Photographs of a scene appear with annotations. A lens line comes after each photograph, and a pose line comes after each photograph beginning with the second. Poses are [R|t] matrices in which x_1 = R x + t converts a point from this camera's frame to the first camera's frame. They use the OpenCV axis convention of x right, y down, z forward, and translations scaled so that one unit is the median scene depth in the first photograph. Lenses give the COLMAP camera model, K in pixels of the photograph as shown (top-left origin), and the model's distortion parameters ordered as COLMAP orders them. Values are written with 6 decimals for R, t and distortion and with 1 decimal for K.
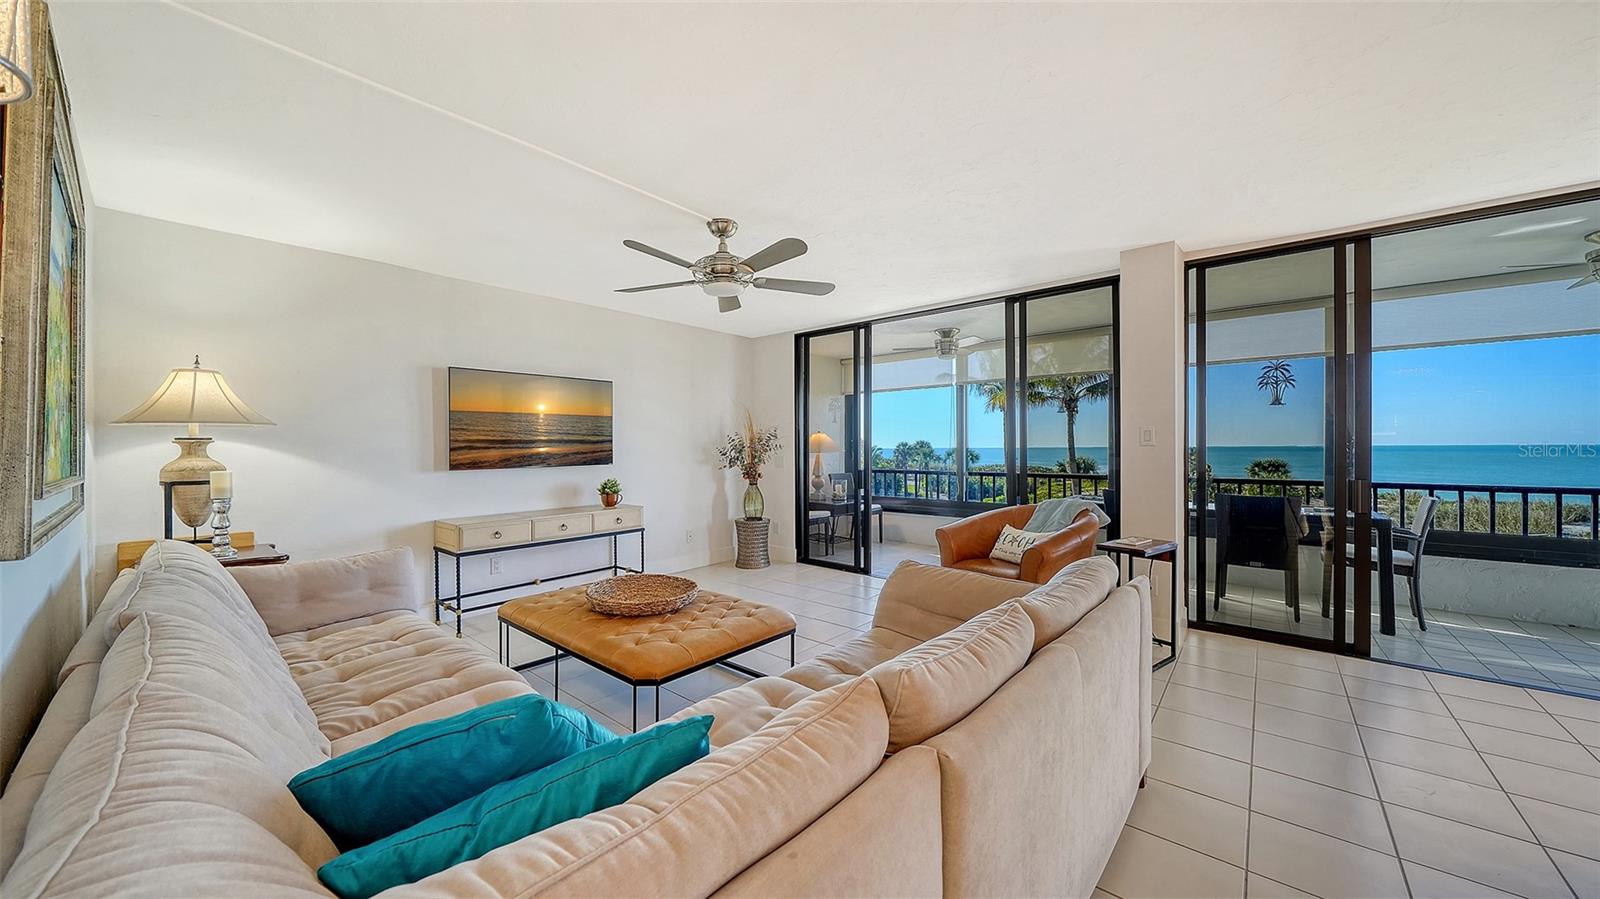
lens RADIAL K [[570.6, 0, 816.2], [0, 570.6, 449.4], [0, 0, 1]] dist [-0.000524, -0.000071]
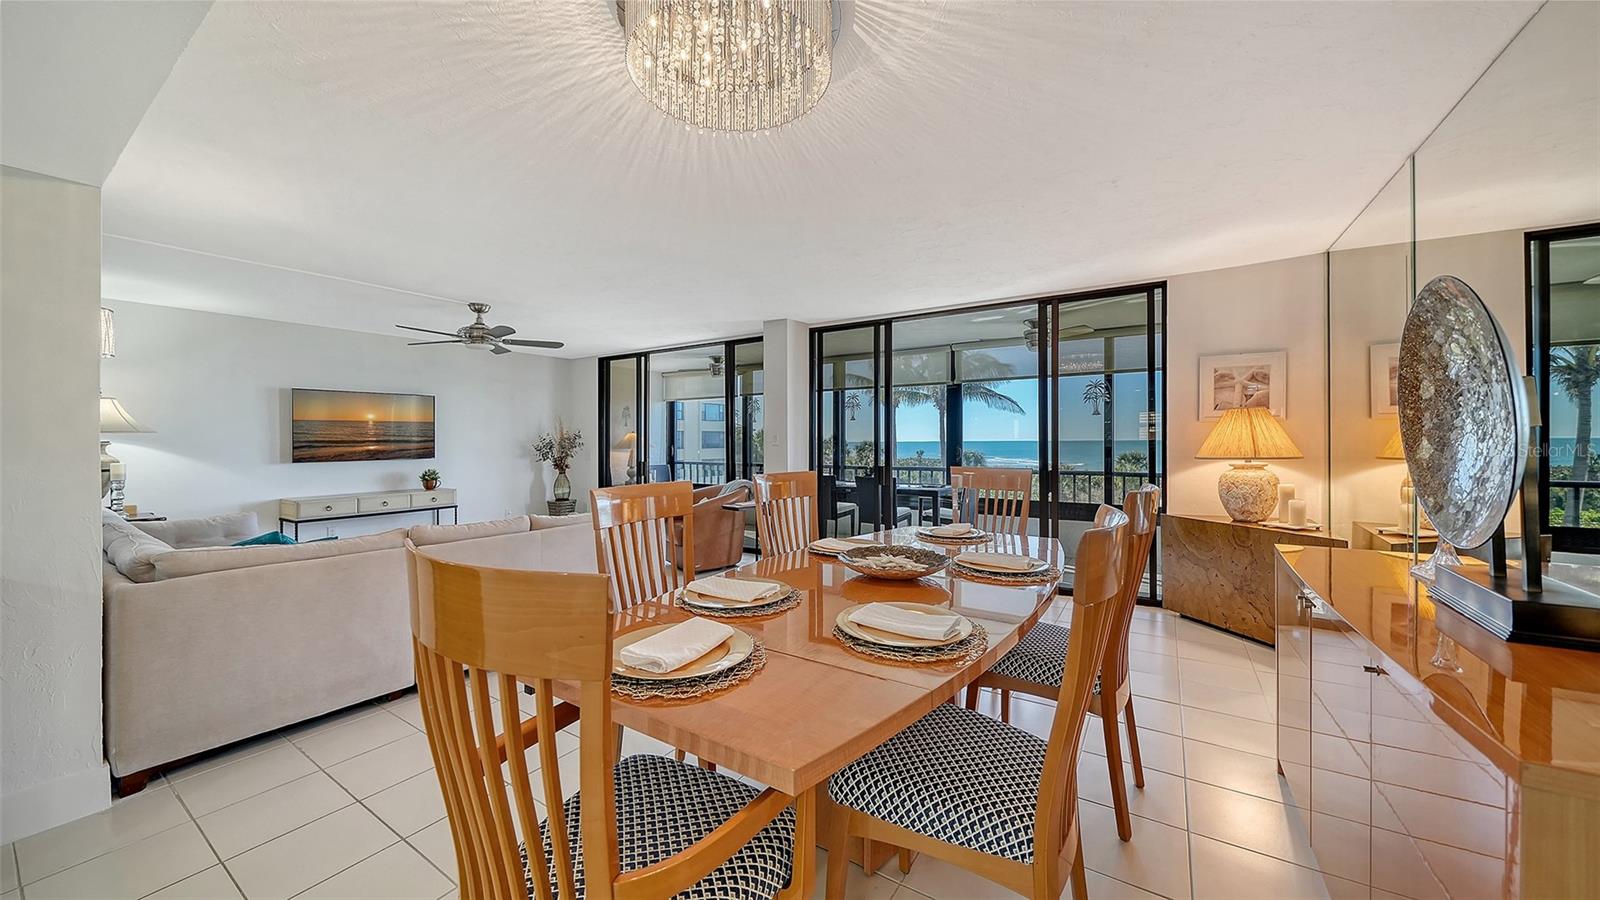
lens RADIAL K [[560.0, 0, 810.4], [0, 560.0, 436.9], [0, 0, 1]] dist [-0.000521, -0.000210]
pose [[0.990745, -0.002393, 0.135717, 0.371825], [0.004152, 0.999911, -0.012681, -0.003530], [-0.135675, 0.013128, 0.990666, -0.459279]]
